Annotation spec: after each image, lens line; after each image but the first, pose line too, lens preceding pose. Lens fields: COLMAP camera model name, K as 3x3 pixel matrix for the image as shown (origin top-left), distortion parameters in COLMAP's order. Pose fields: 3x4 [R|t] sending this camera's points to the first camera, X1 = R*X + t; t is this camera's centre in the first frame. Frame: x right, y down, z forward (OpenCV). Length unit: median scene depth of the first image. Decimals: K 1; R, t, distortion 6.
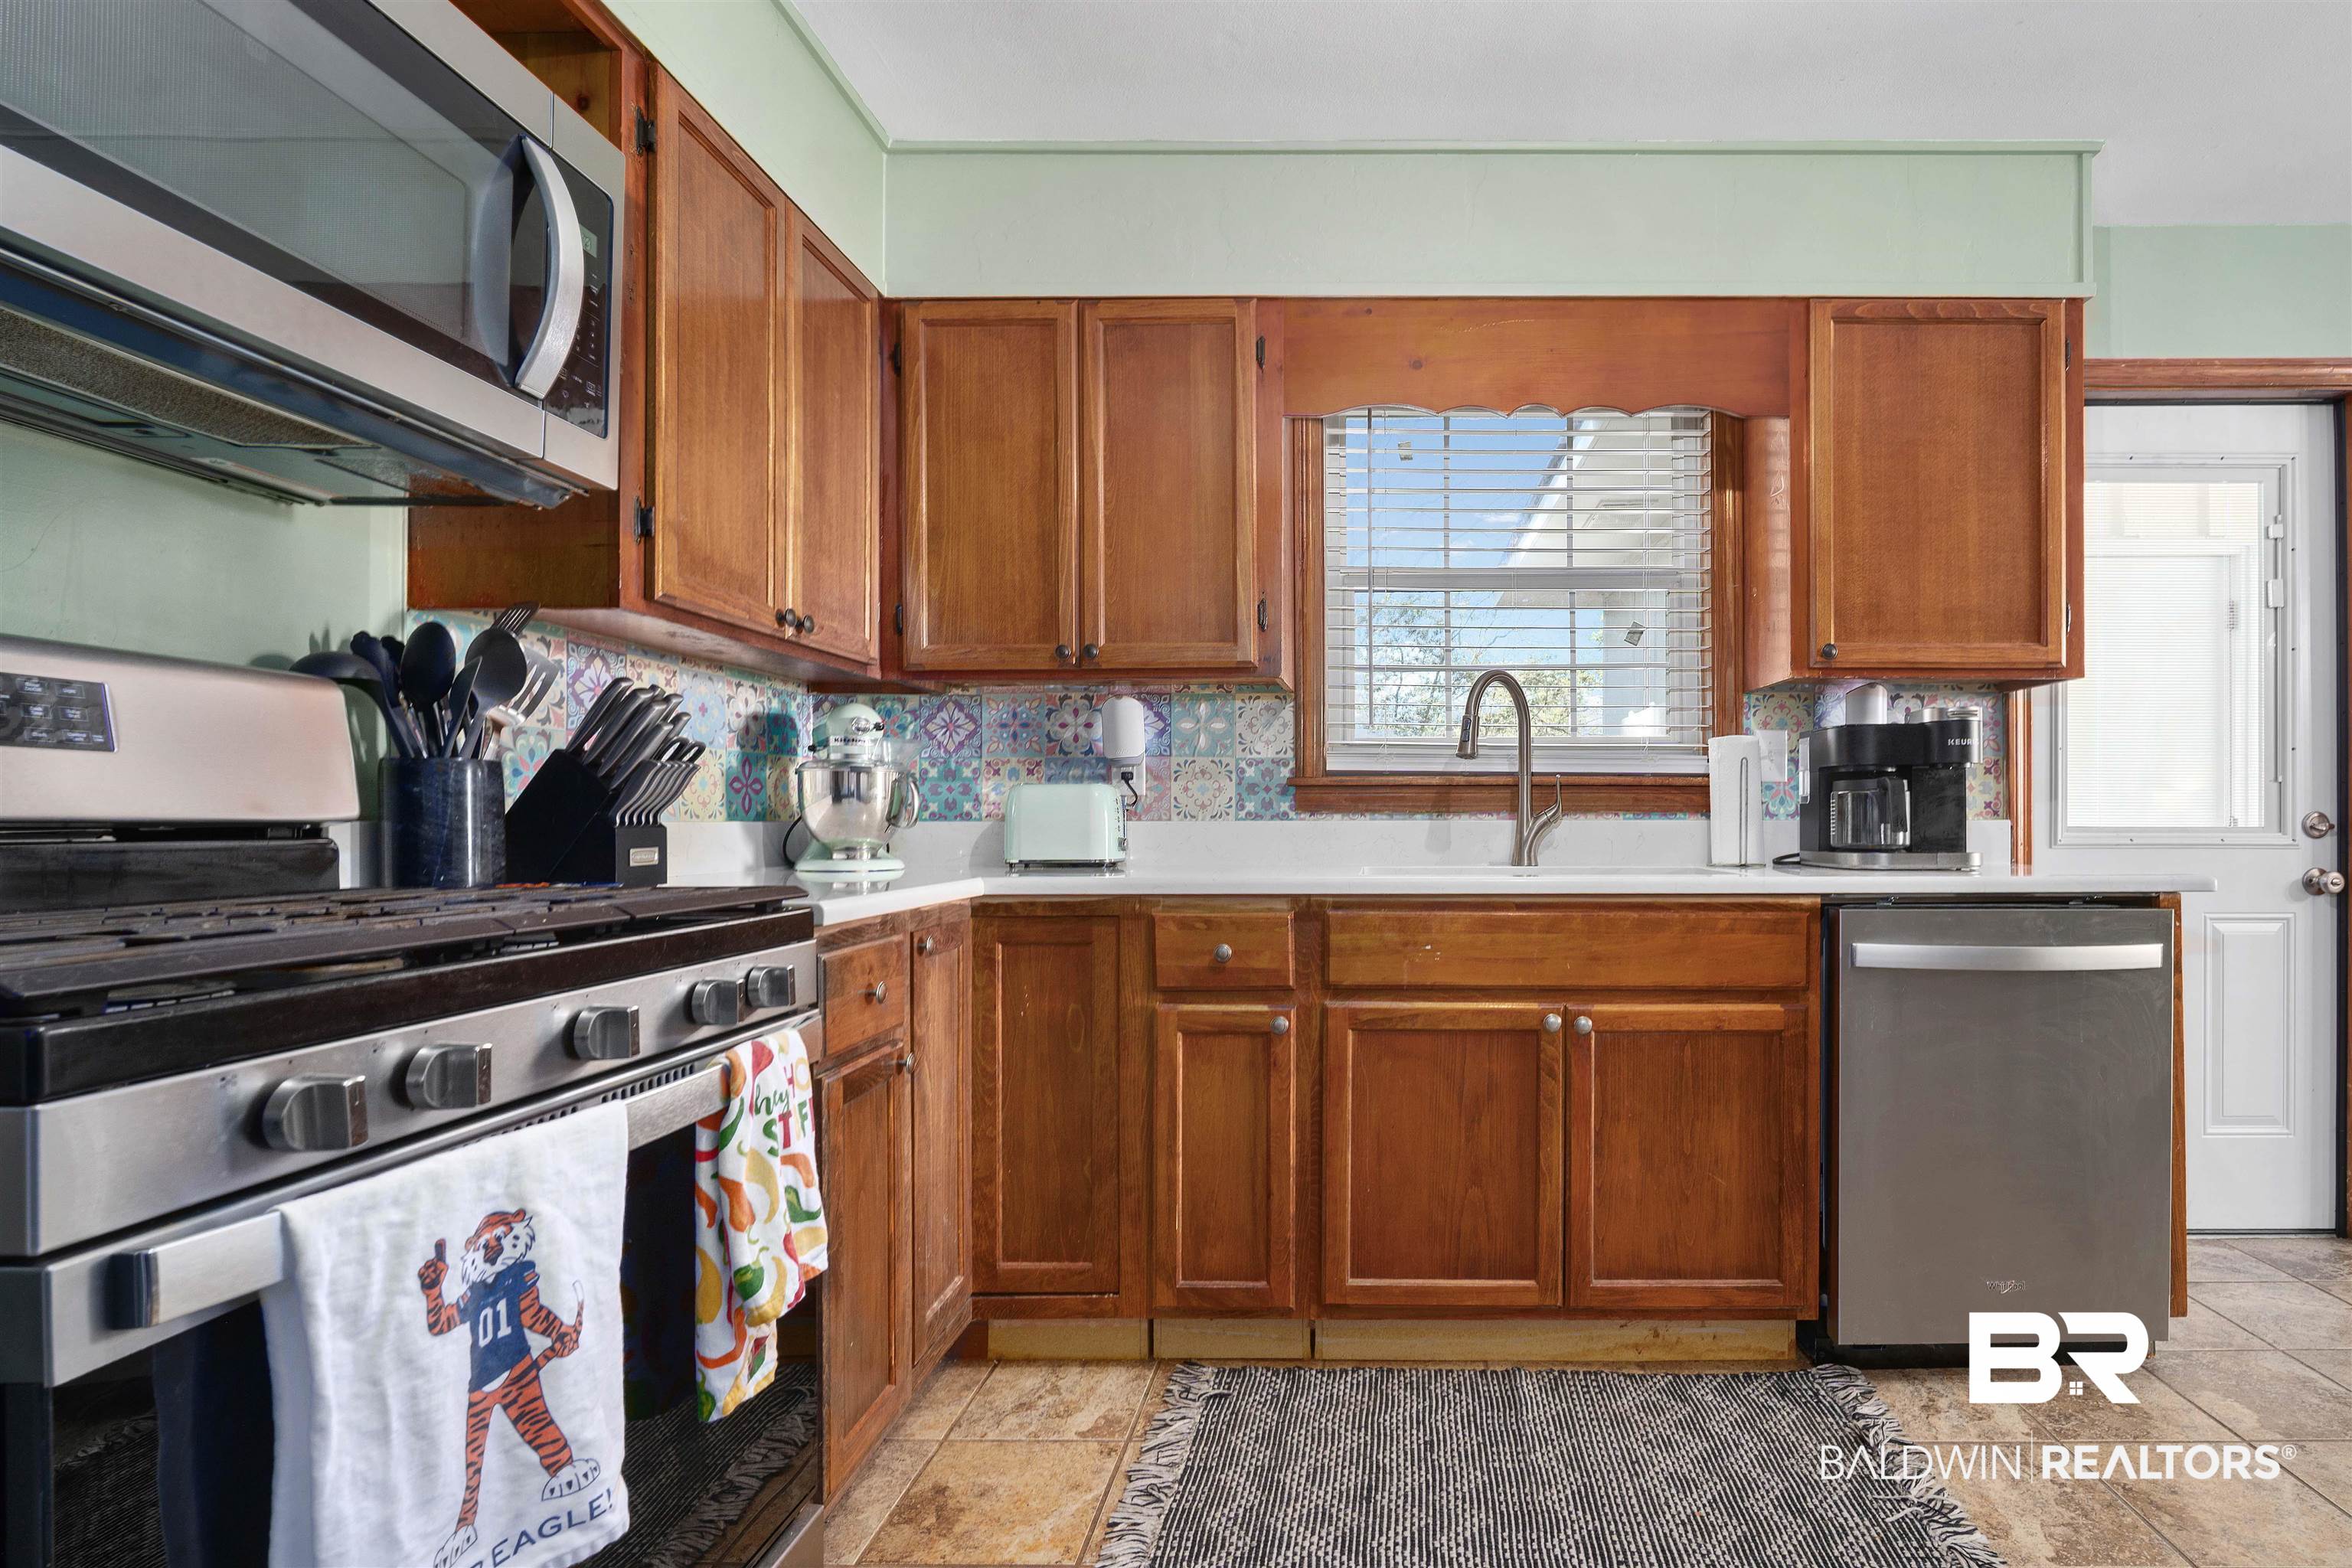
lens RADIAL K [[1179.2, 0, 1176.1], [0, 1179.2, 837.1], [0, 0, 1]] dist [-0.002479, 0.000203]
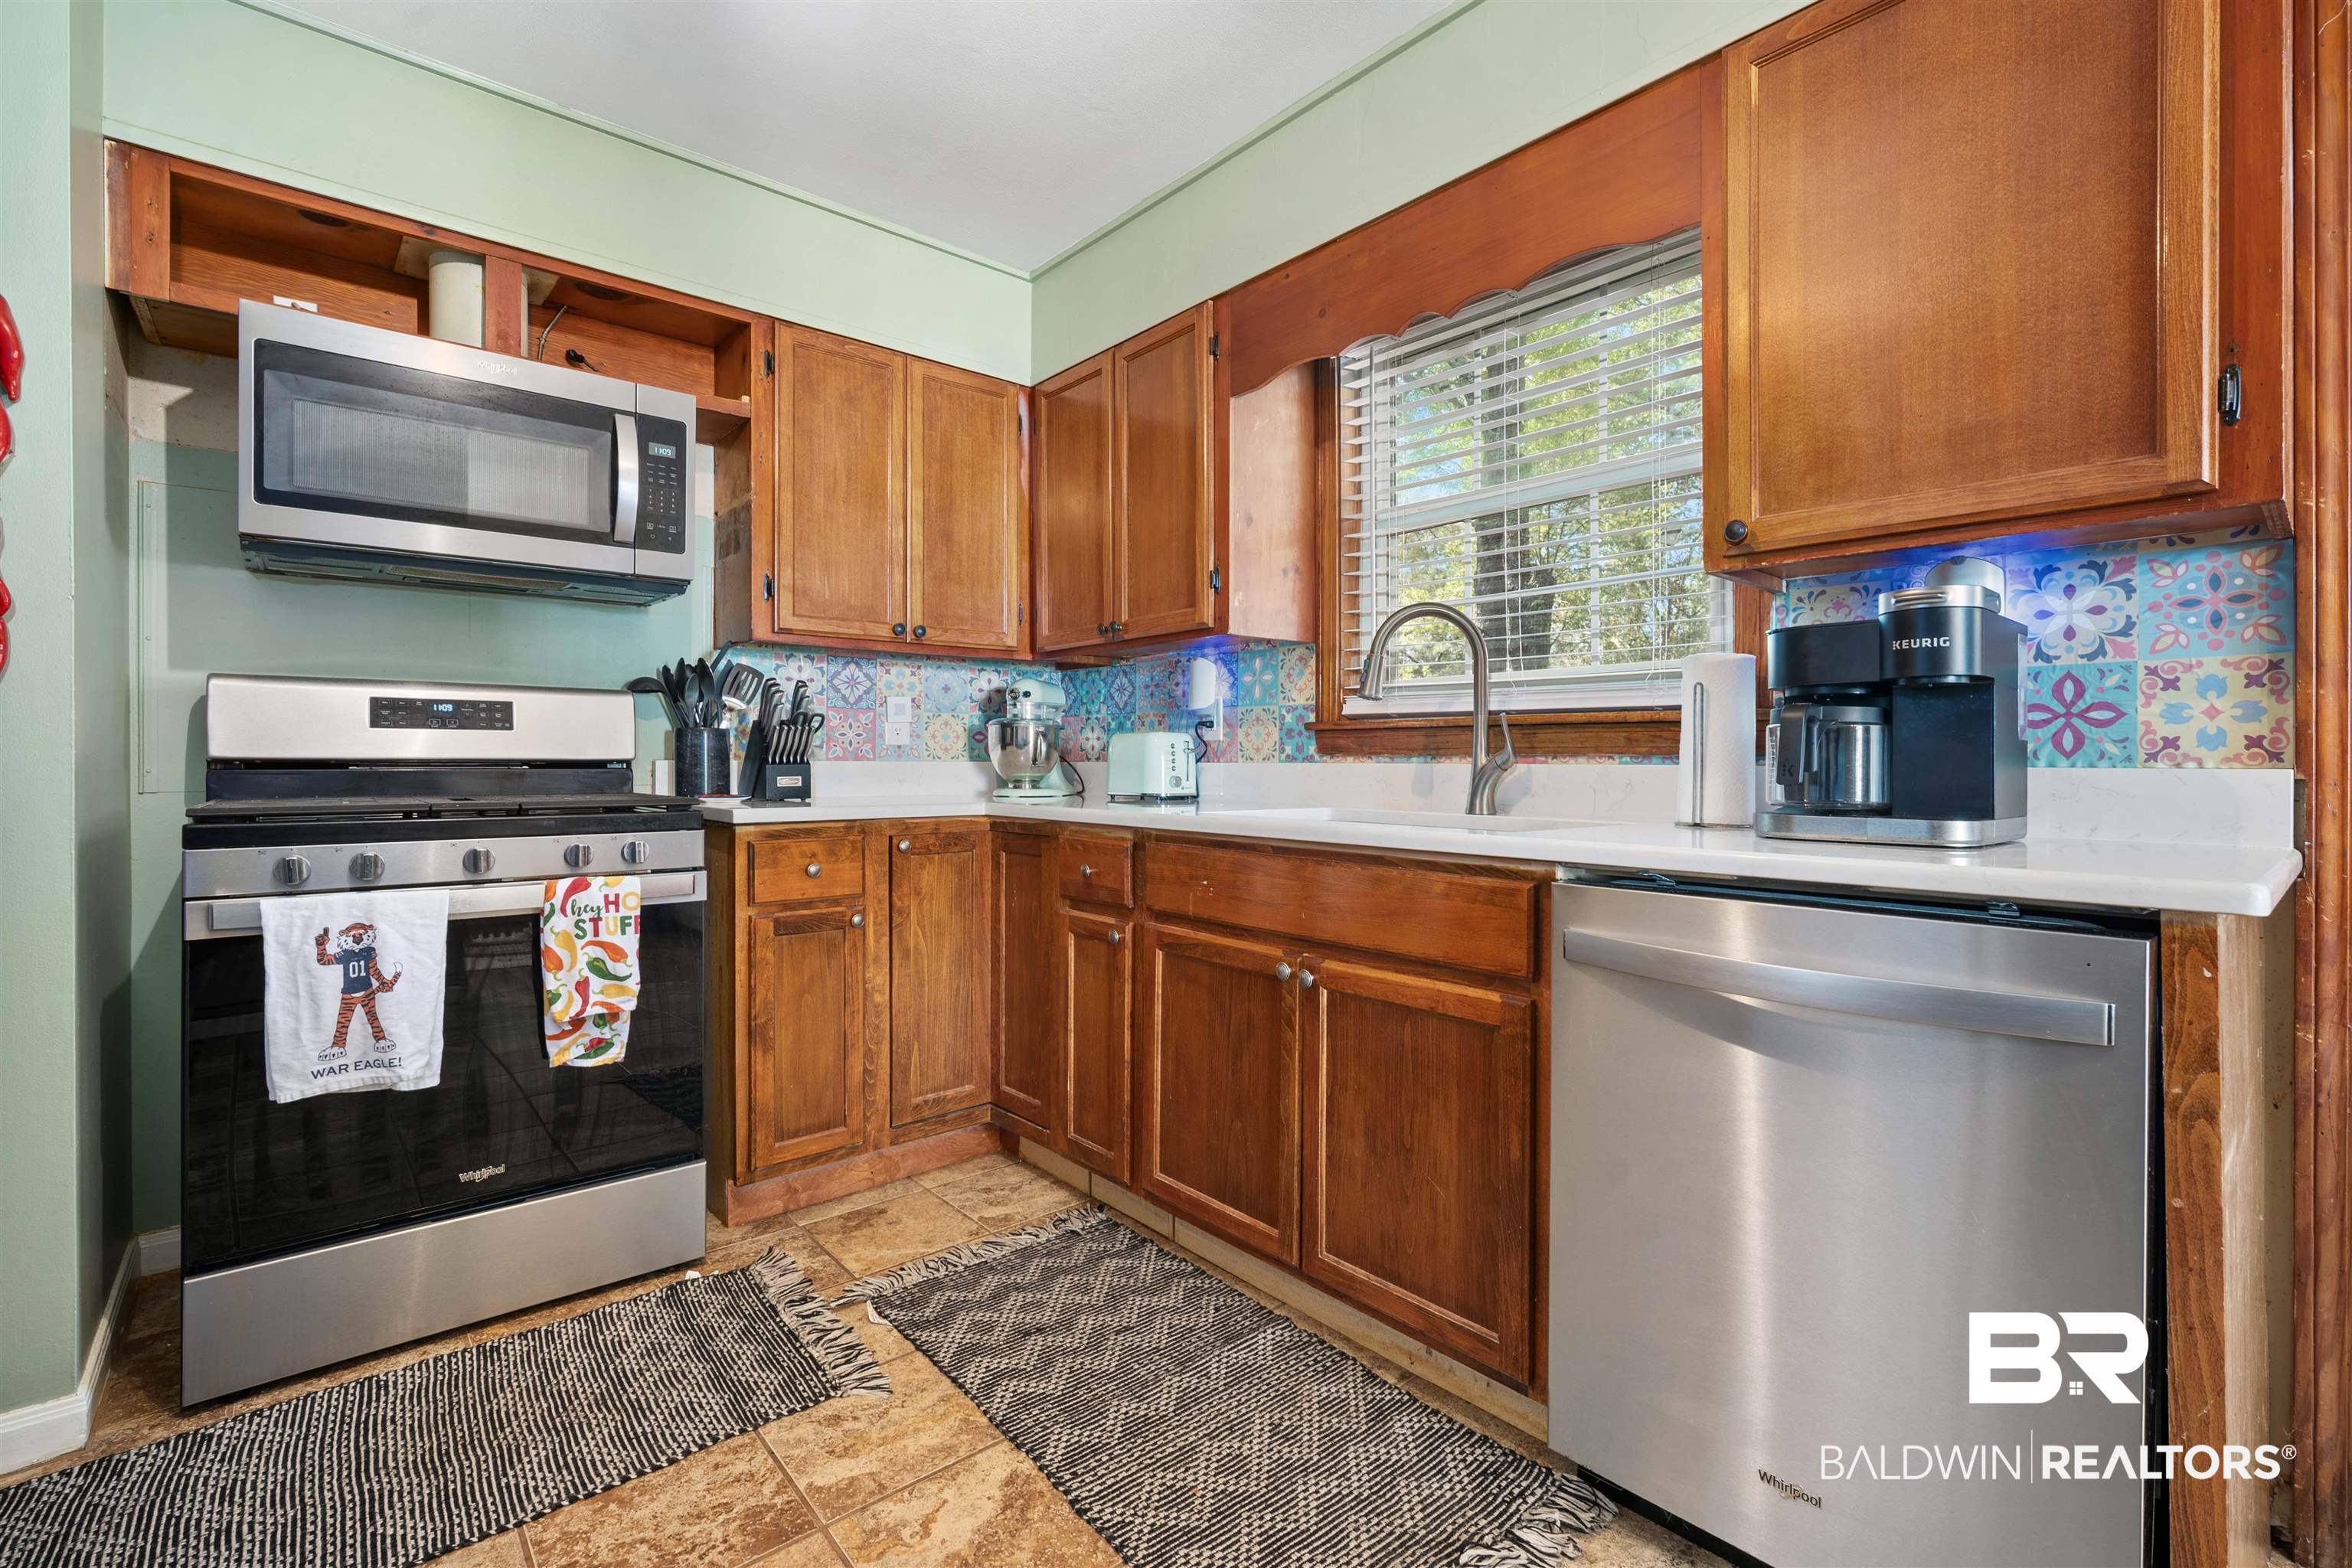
lens RADIAL K [[1040.2, 0, 1194.9], [0, 1040.2, 776.5], [0, 0, 1]] dist [-0.001817, 0.000381]
pose [[0.661380, 0.015310, -0.749895, 0.903504], [-0.014661, 0.999865, 0.007483, -0.008971], [0.749908, 0.006045, 0.661515, 0.370992]]
